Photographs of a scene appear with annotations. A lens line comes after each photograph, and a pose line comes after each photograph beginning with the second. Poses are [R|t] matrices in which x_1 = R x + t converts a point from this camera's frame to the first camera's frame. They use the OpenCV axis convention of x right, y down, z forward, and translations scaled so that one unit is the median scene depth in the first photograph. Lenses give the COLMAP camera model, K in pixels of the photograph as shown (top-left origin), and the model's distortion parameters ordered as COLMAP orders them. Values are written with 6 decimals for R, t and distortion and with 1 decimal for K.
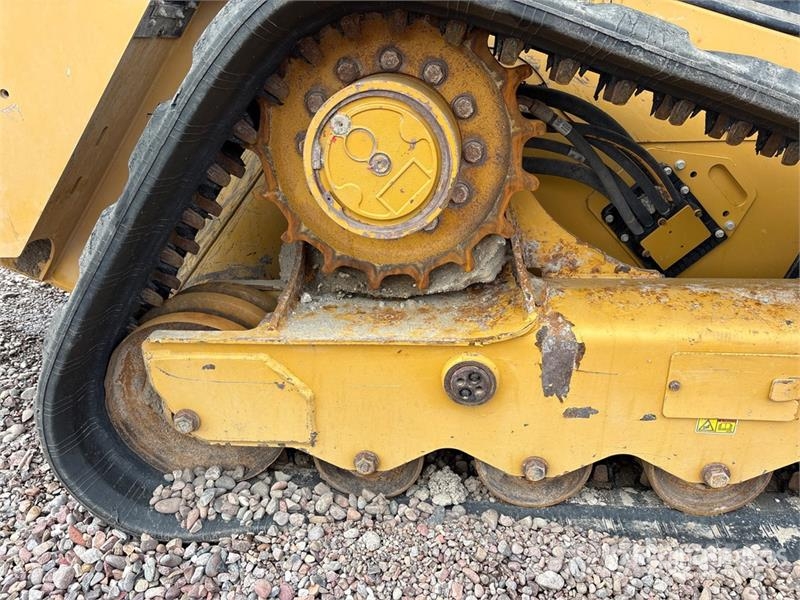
lens RADIAL K [[615.8, 0, 399.3], [0, 615.8, 302.1], [0, 0, 1]] dist [0.048219, -0.070854]
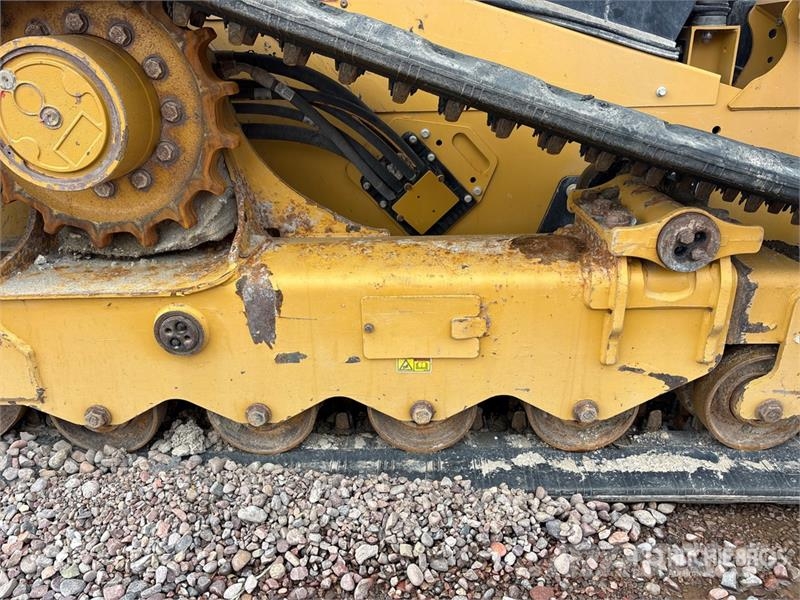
lens RADIAL K [[617.5, 0, 400.0], [0, 617.5, 300.0], [0, 0, 1]] dist [0.037489, -0.048384]
pose [[0.996876, -0.023255, 0.075487, 0.392916], [0.023872, 0.999688, -0.007285, 0.088774], [-0.075294, 0.009064, 0.997120, -0.074513]]
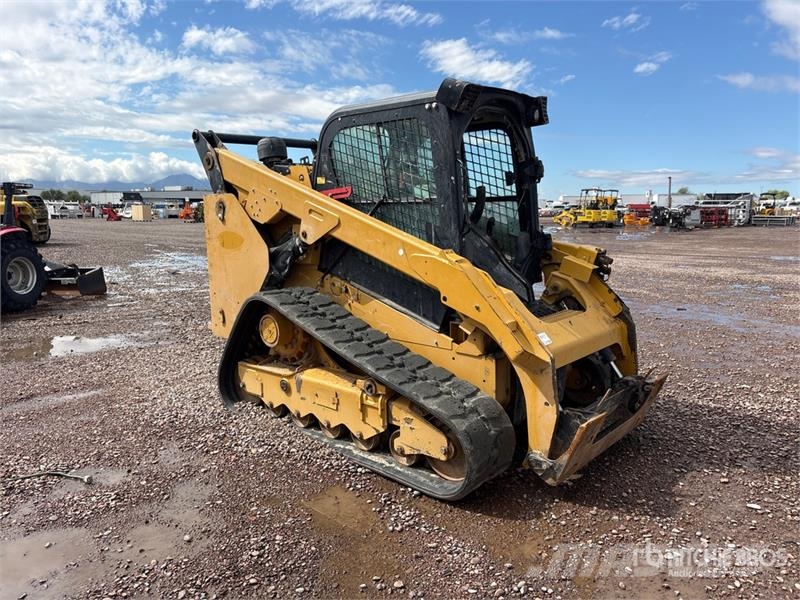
lens RADIAL K [[607.8, 0, 404.4], [0, 607.8, 299.4], [0, 0, 1]] dist [0.062599, -0.085600]
pose [[0.801180, 0.106840, -0.588809, 2.958753], [-0.233451, 0.961775, -0.143138, -0.025524], [0.551010, 0.252137, 0.795497, -1.851141]]
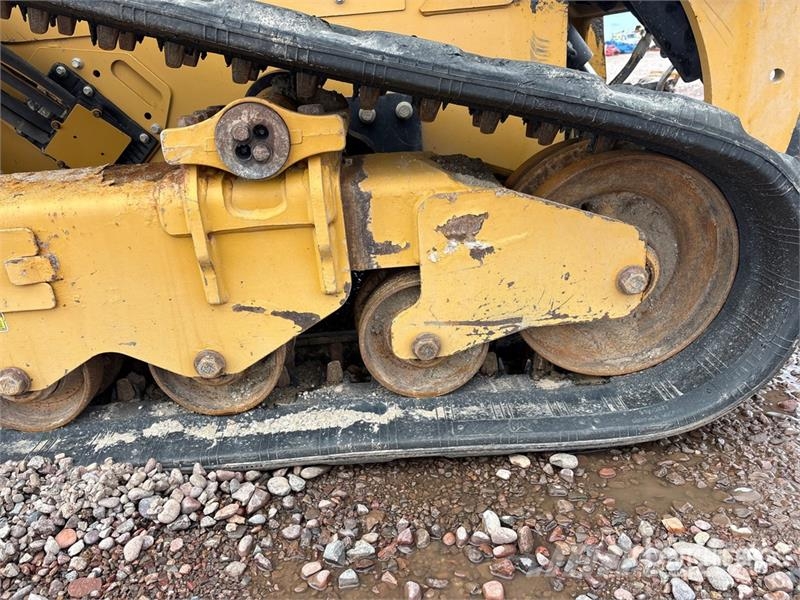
lens RADIAL K [[615.8, 0, 399.3], [0, 615.8, 302.1], [0, 0, 1]] dist [0.048219, -0.070854]
pose [[0.990799, -0.093060, 0.098267, 0.979046], [0.094381, 0.995497, -0.008875, 0.224585], [-0.096999, 0.018068, 0.995121, 0.054320]]
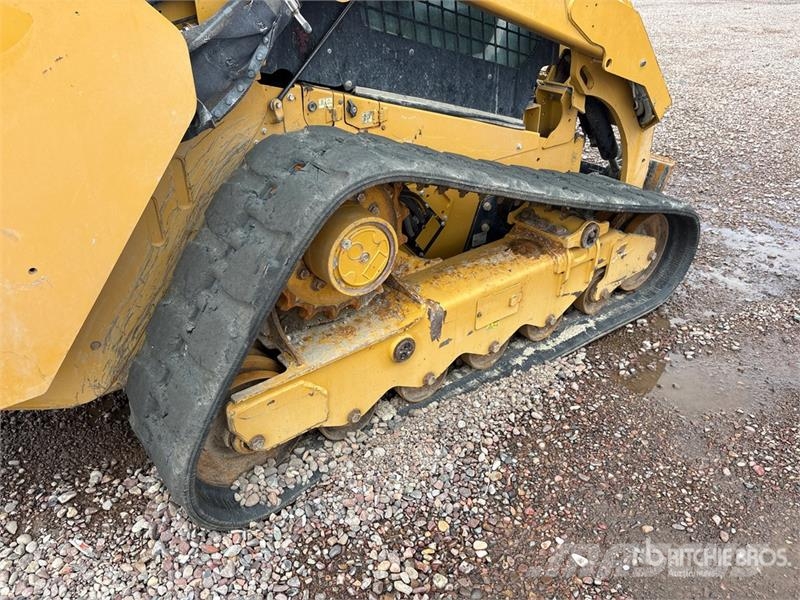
lens RADIAL K [[607.8, 0, 404.4], [0, 607.8, 299.4], [0, 0, 1]] dist [0.062599, -0.085600]
pose [[0.735298, -0.322788, 0.595940, -0.891624], [0.240963, 0.946357, 0.215280, -0.391571], [-0.633462, -0.014695, 0.773635, -0.403315]]
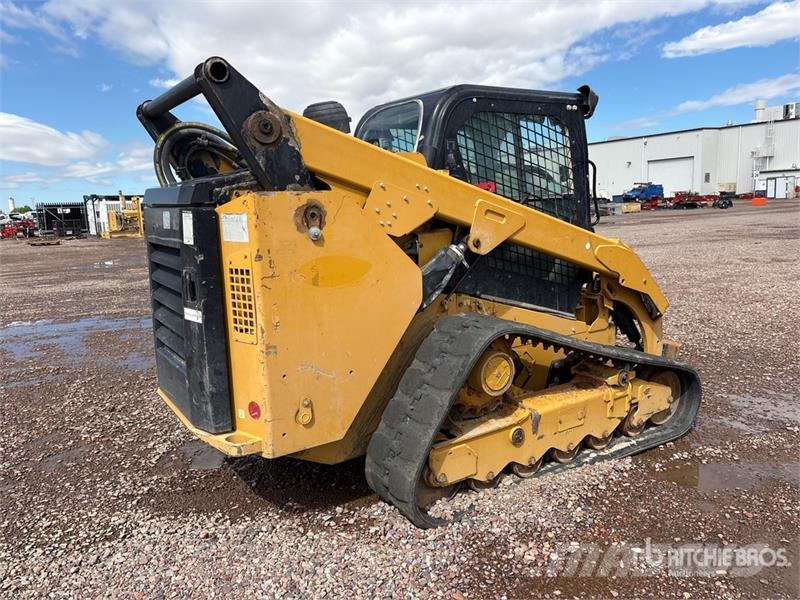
lens RADIAL K [[602.6, 0, 400.0], [0, 602.6, 300.0], [0, 0, 1]] dist [0.058901, -0.068096]
pose [[0.786168, -0.105576, 0.608928, -2.110634], [0.246817, 0.956949, -0.152742, -0.202534], [-0.566587, 0.270374, 0.778381, -1.234963]]
